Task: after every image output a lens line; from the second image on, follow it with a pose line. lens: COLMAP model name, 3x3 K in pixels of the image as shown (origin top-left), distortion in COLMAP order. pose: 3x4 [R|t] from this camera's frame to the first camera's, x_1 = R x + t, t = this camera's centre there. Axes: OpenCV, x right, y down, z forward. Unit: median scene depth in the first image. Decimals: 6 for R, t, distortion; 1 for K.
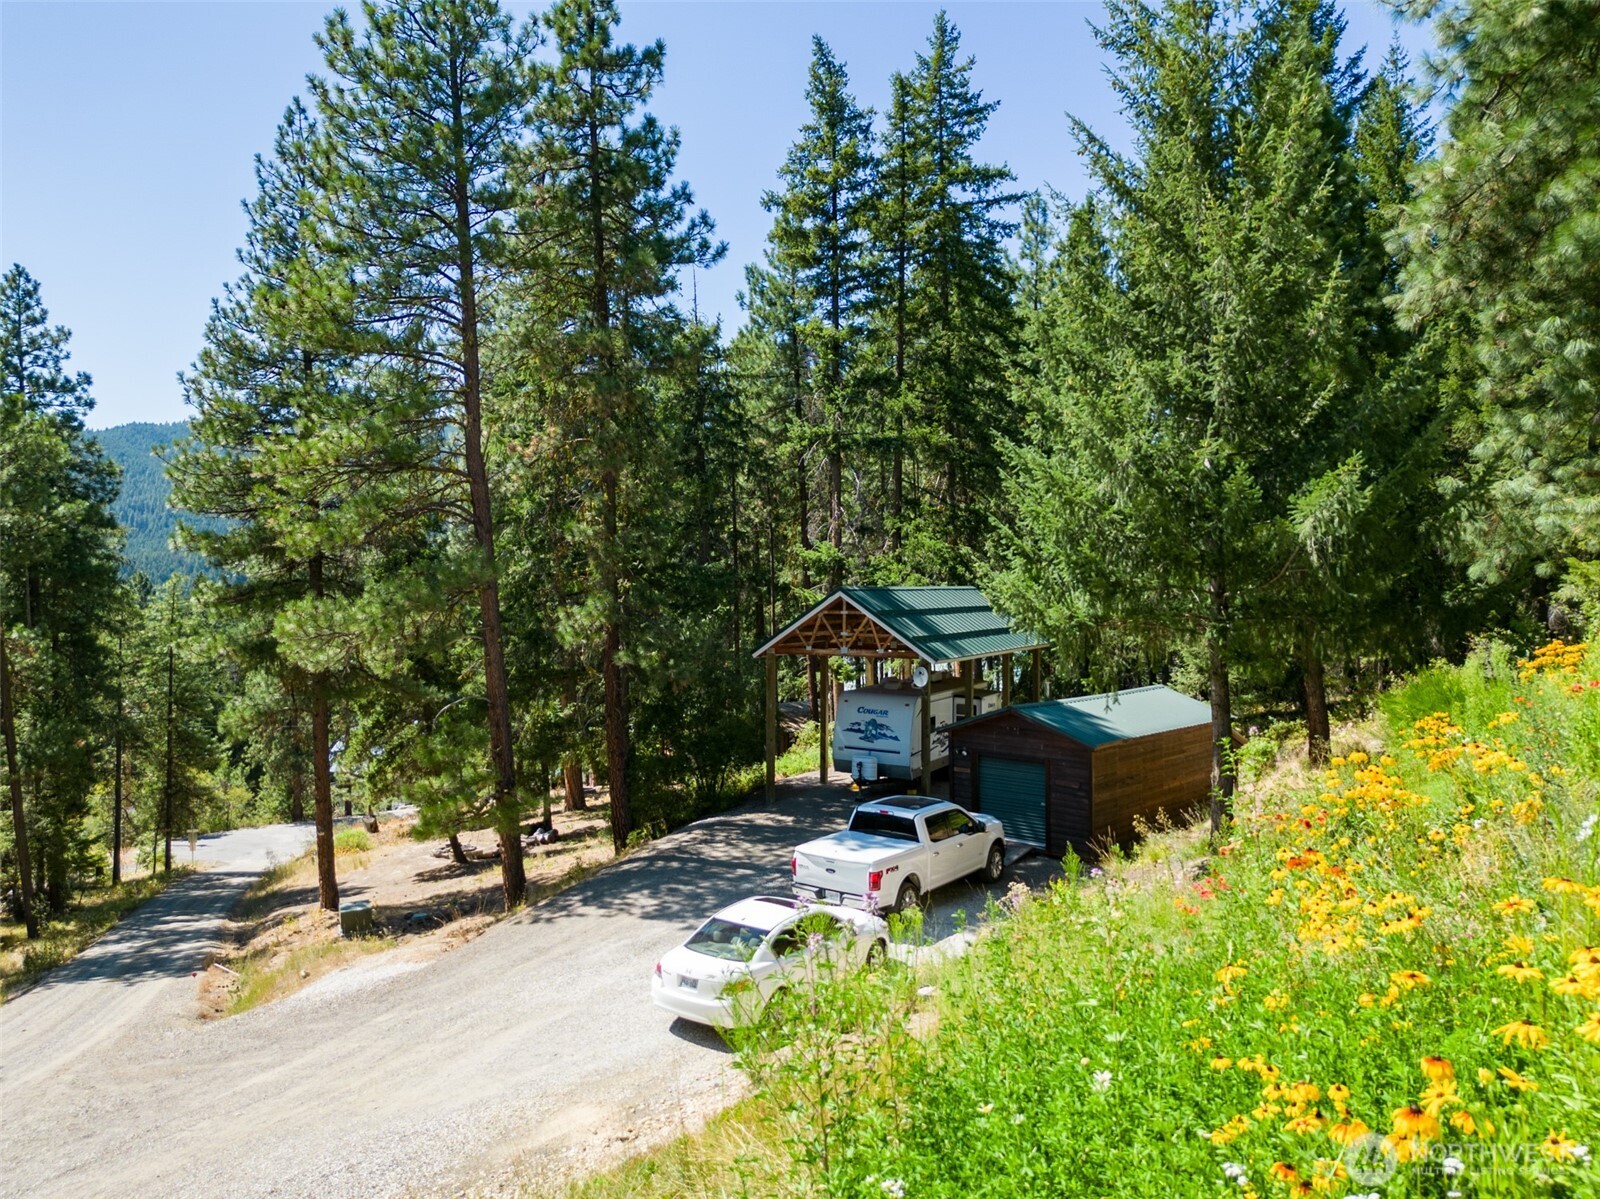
lens RADIAL K [[1160.8, 0, 790.3], [0, 1160.8, 596.9], [0, 0, 1]] dist [0.057748, -0.010146]
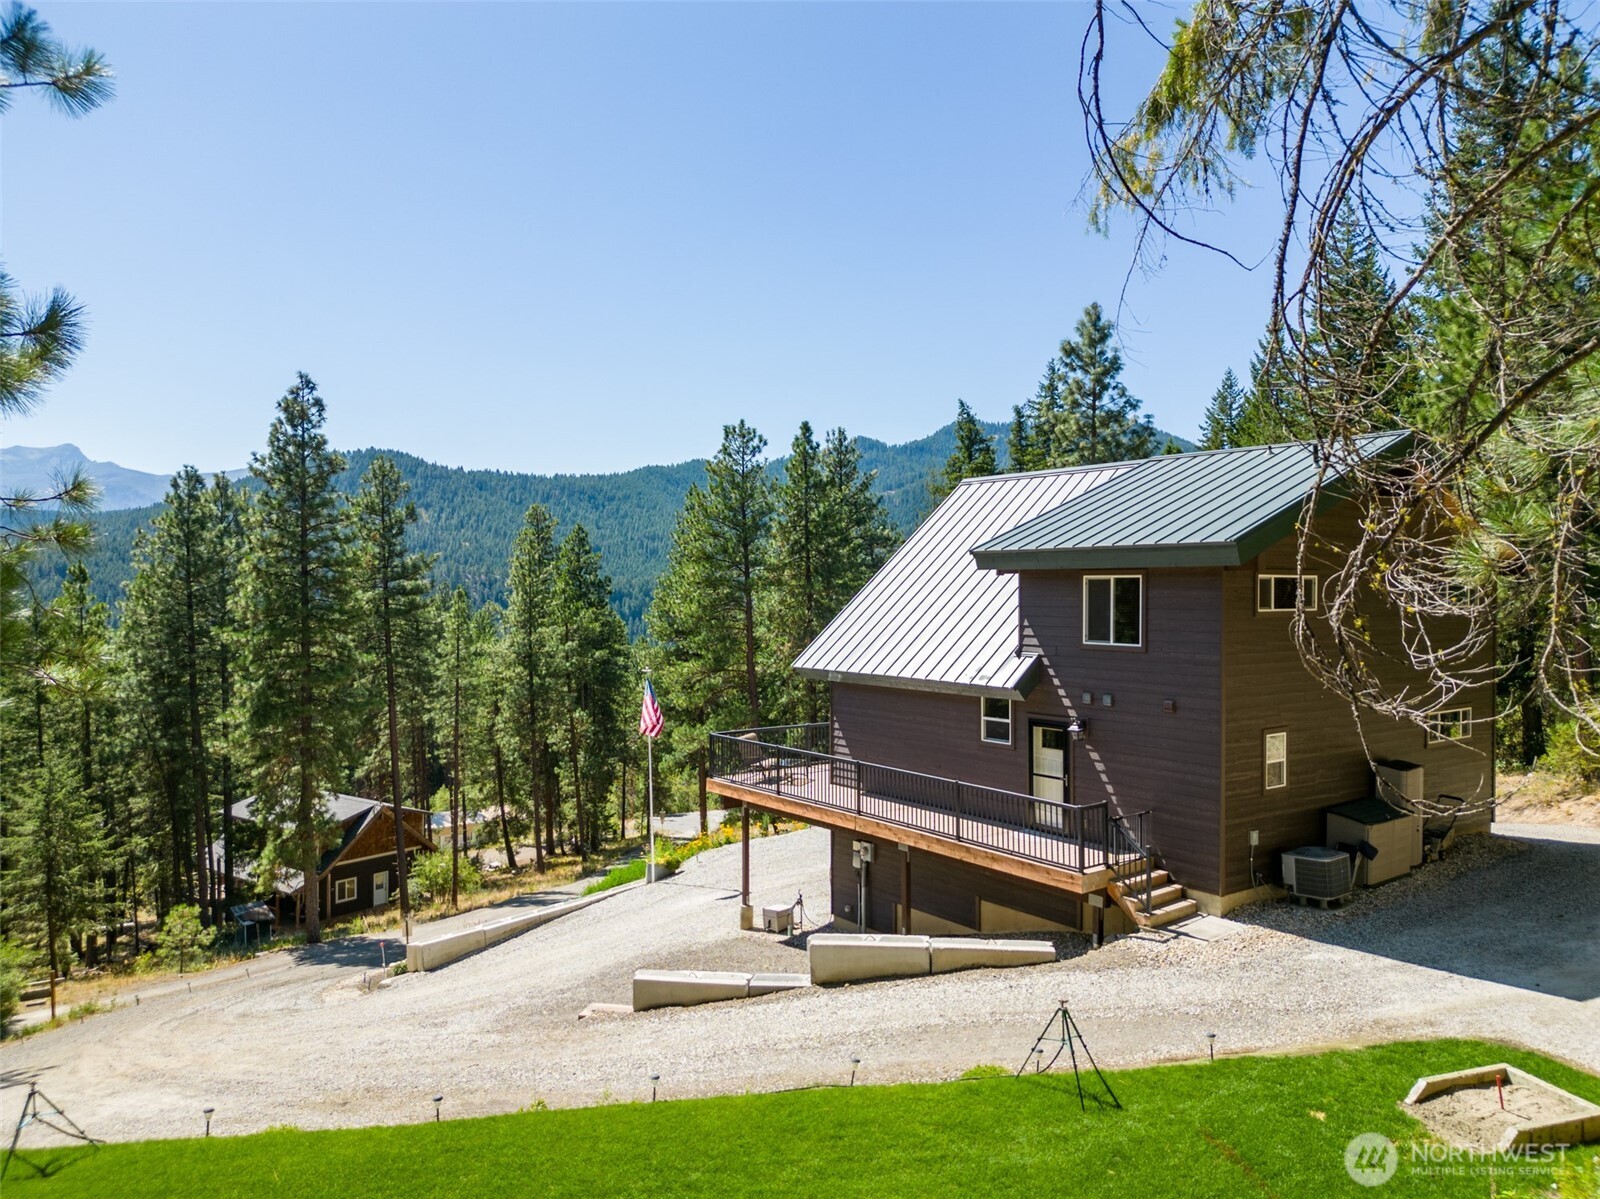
lens RADIAL K [[1160.8, 0, 803.6], [0, 1160.8, 601.7], [0, 0, 1]] dist [0.057748, -0.010146]
pose [[0.928190, 0.007868, -0.372024, 0.383306], [-0.004647, 0.999944, 0.009554, -0.153823], [0.372078, -0.007139, 0.928174, -0.604800]]
